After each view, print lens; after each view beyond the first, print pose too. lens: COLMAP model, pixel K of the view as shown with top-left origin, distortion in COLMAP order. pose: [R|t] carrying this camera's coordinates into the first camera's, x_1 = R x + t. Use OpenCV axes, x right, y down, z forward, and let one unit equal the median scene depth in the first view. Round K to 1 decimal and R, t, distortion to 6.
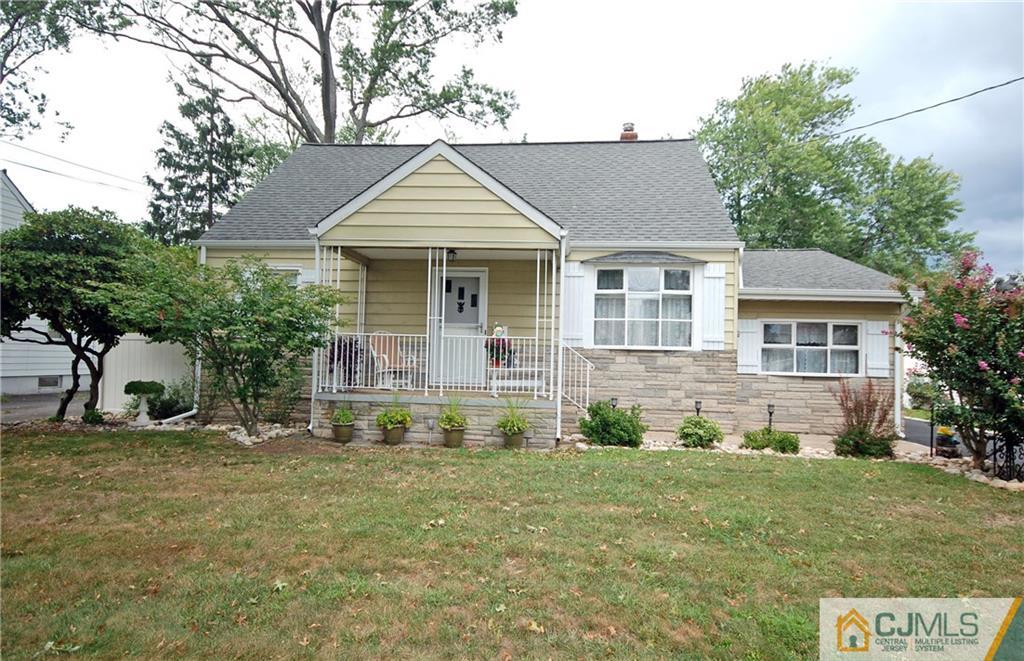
lens RADIAL K [[634.5, 0, 512.0], [0, 634.5, 330.5], [0, 0, 1]] dist [-0.050211, 0.065868]
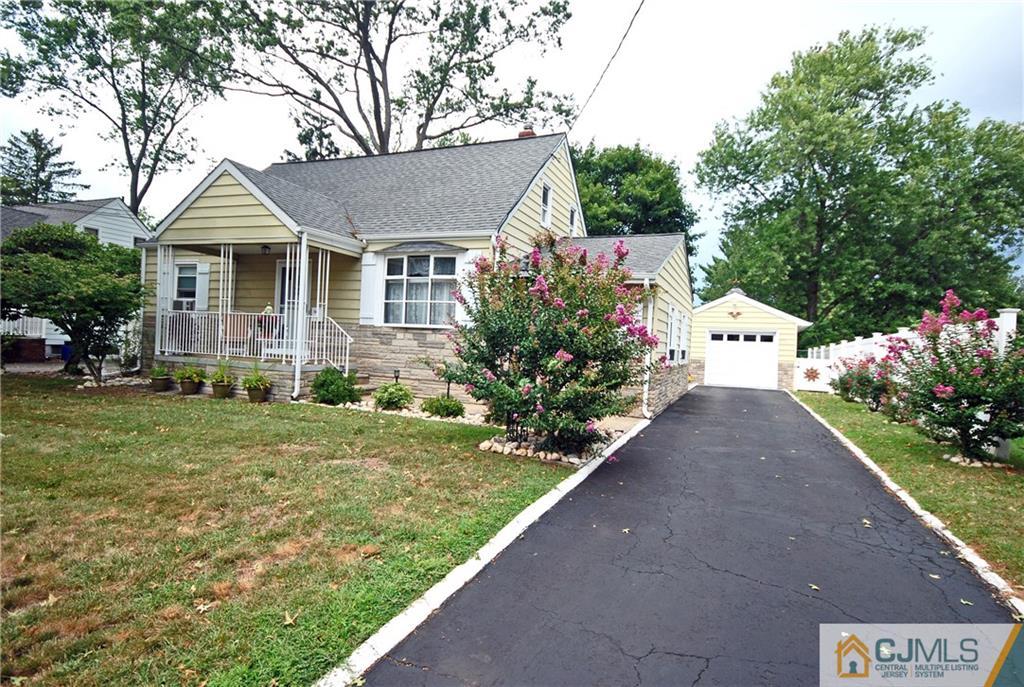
lens RADIAL K [[588.5, 0, 512.0], [0, 588.5, 343.5], [0, 0, 1]] dist [0.000836, -0.000064]
pose [[0.951219, 0.020506, -0.307836, 0.684240], [-0.009502, 0.999263, 0.037204, 0.017436], [0.308372, -0.032464, 0.950712, 0.034536]]
